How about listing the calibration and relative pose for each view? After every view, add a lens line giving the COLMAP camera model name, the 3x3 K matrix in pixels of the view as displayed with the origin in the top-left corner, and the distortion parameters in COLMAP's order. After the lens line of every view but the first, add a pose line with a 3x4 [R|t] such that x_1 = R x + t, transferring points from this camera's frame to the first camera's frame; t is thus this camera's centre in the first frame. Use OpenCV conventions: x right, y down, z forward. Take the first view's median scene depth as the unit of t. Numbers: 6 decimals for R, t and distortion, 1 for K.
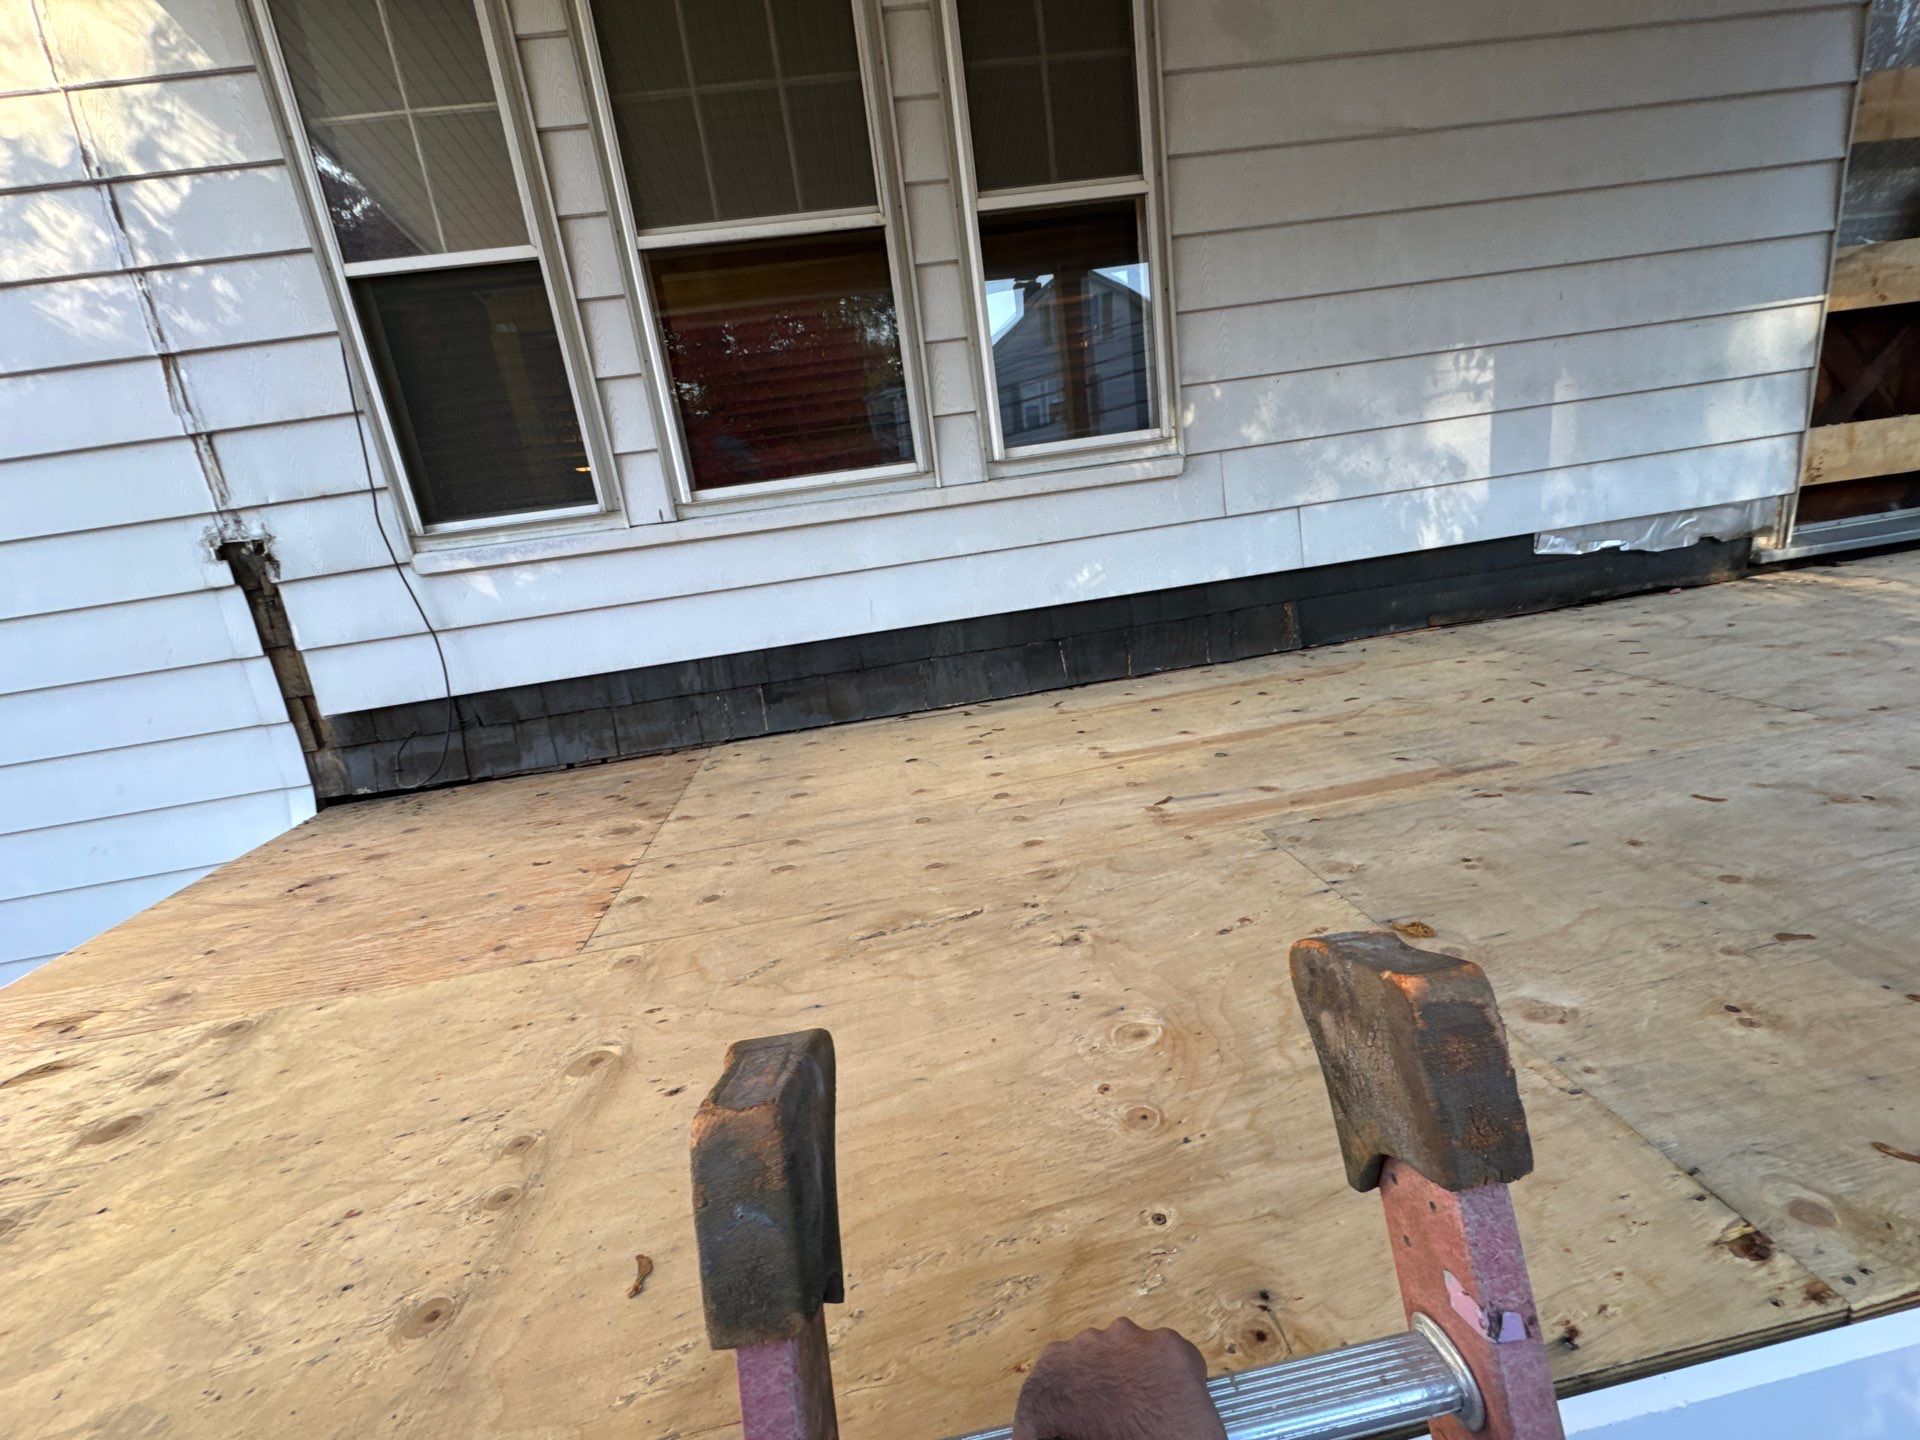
lens RADIAL K [[767.0, 0, 964.3], [0, 767.0, 715.5], [0, 0, 1]] dist [-0.005144, 0.000676]
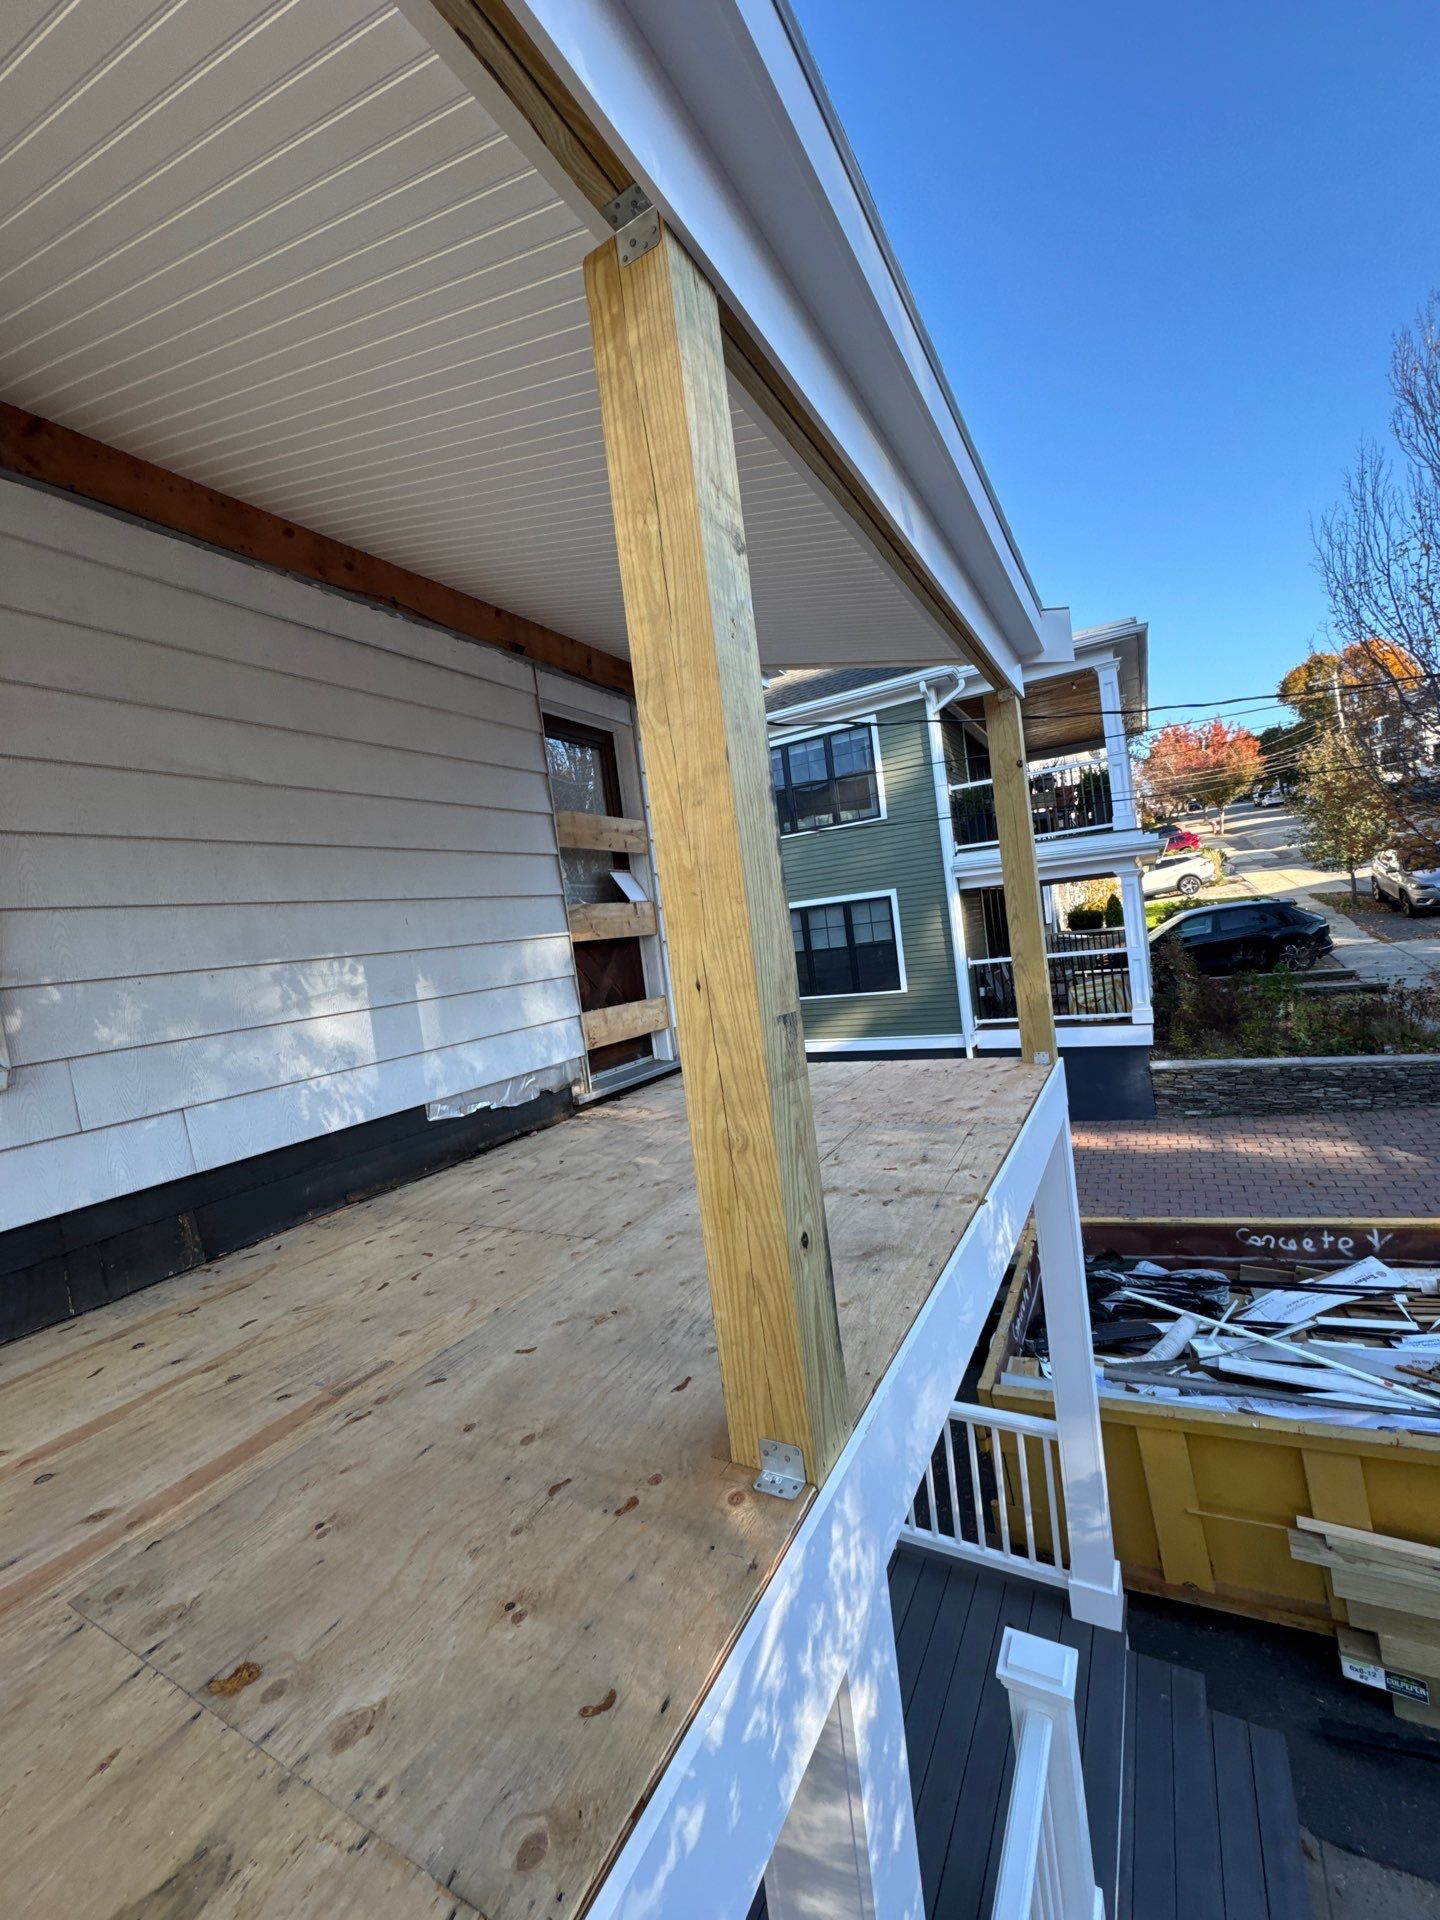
lens RADIAL K [[767.0, 0, 718.9], [0, 767.0, 960.0], [0, 0, 1]] dist [-0.005144, 0.000676]
pose [[0.601032, 0.037828, 0.798329, 0.093478], [0.260967, 0.934840, -0.240769, -0.056161], [-0.755418, 0.353048, 0.551997, -0.069307]]
